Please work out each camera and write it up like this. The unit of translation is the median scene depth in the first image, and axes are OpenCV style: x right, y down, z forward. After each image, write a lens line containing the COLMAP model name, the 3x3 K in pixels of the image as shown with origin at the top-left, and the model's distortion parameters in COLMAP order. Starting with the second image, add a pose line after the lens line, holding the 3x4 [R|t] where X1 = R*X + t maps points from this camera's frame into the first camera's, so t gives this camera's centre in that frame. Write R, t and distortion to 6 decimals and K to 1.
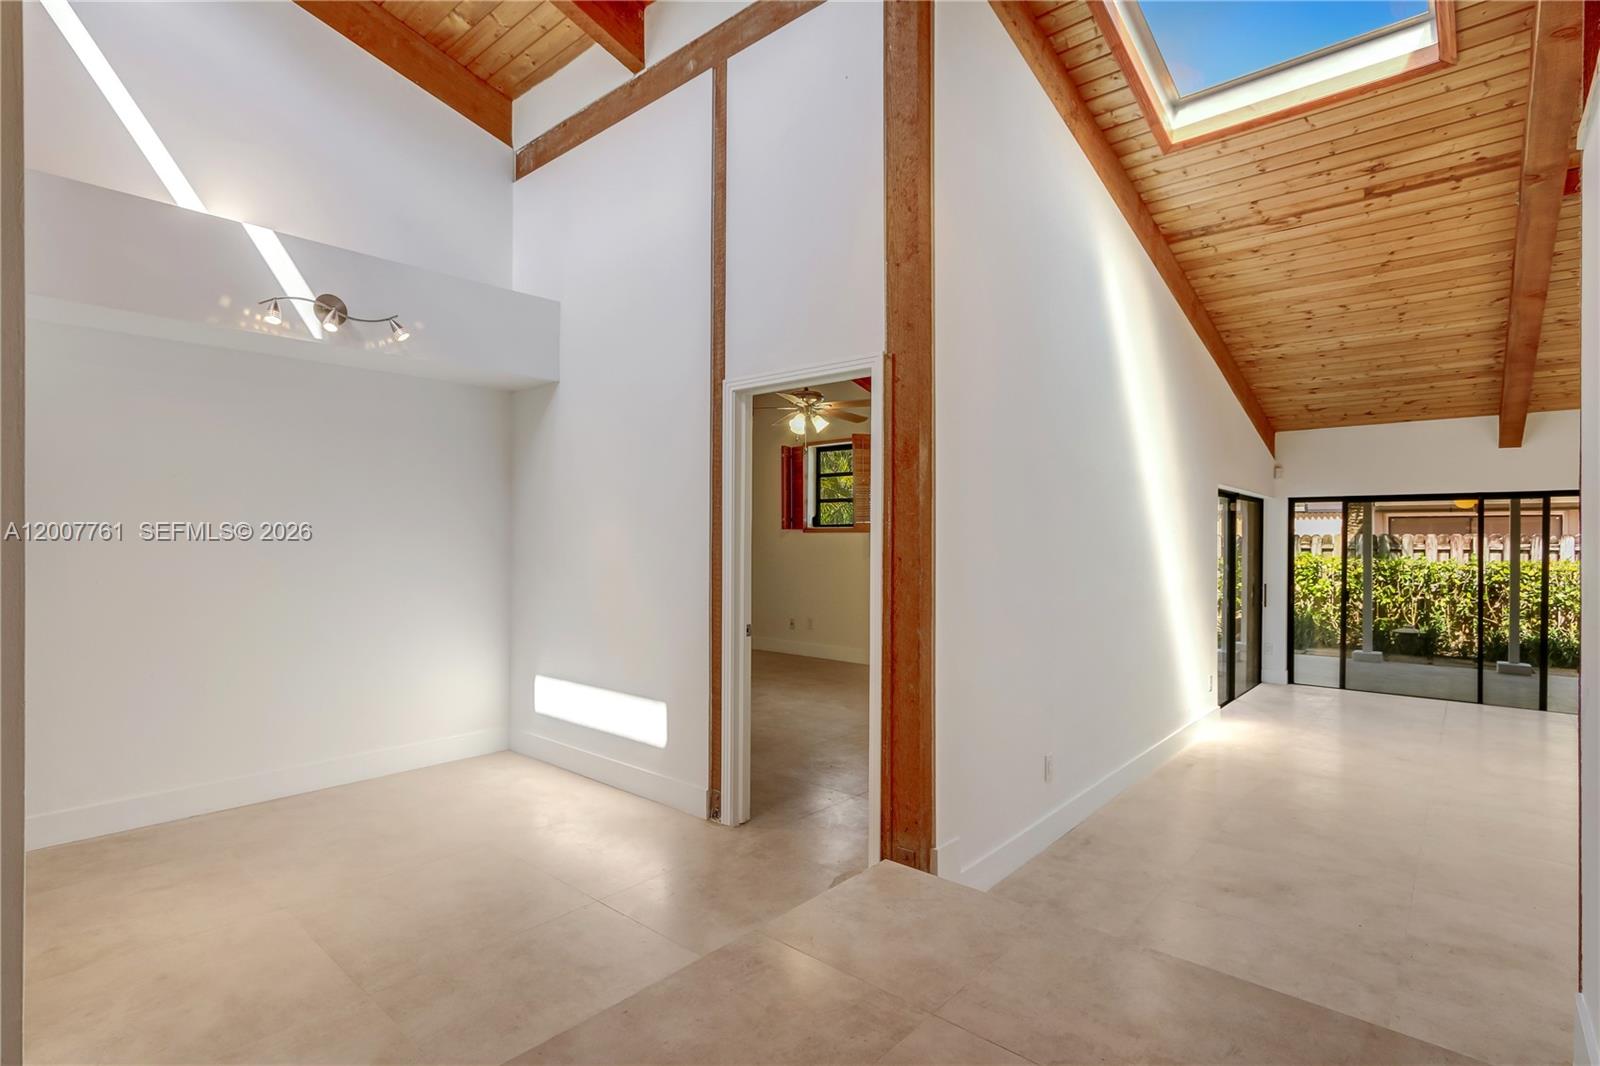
lens RADIAL K [[766.5, 0, 792.5], [0, 766.5, 531.1], [0, 0, 1]] dist [-0.005874, -0.000445]
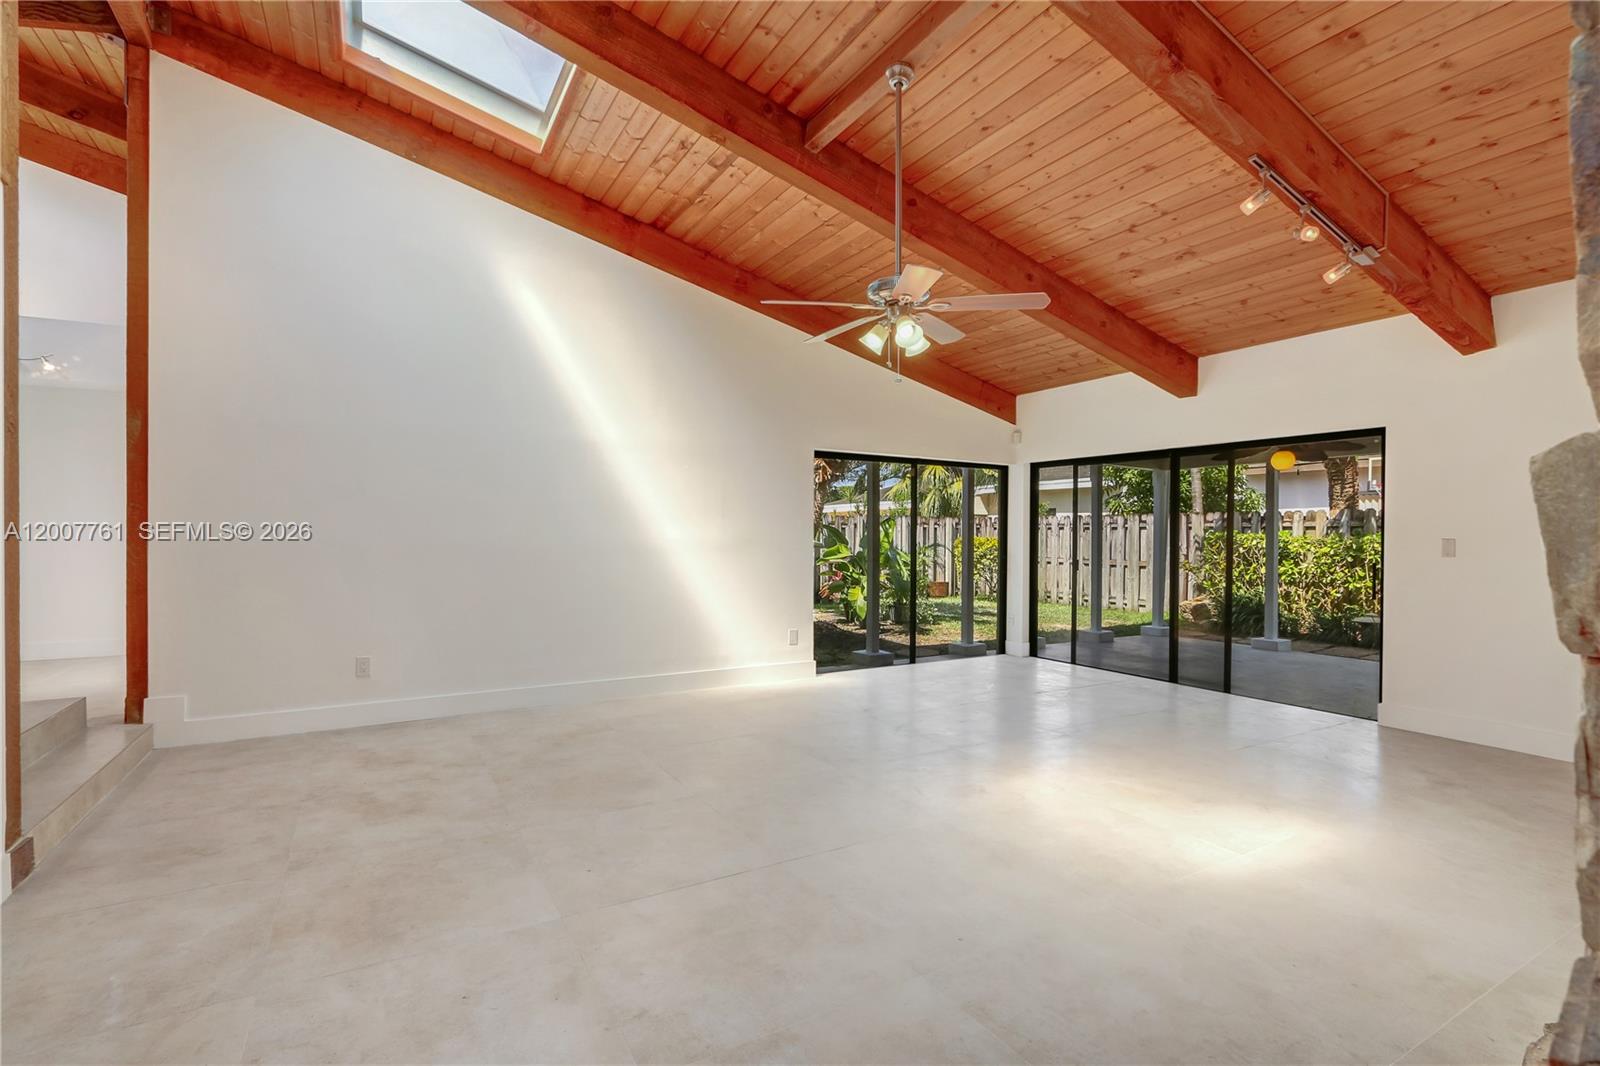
lens RADIAL K [[737.6, 0, 812.3], [0, 737.6, 532.5], [0, 0, 1]] dist [-0.002215, 0.000974]
pose [[0.946503, 0.001228, -0.322693, 0.679528], [0.001428, 0.999967, 0.007992, 0.034988], [0.322692, -0.008025, 0.946470, 0.033437]]
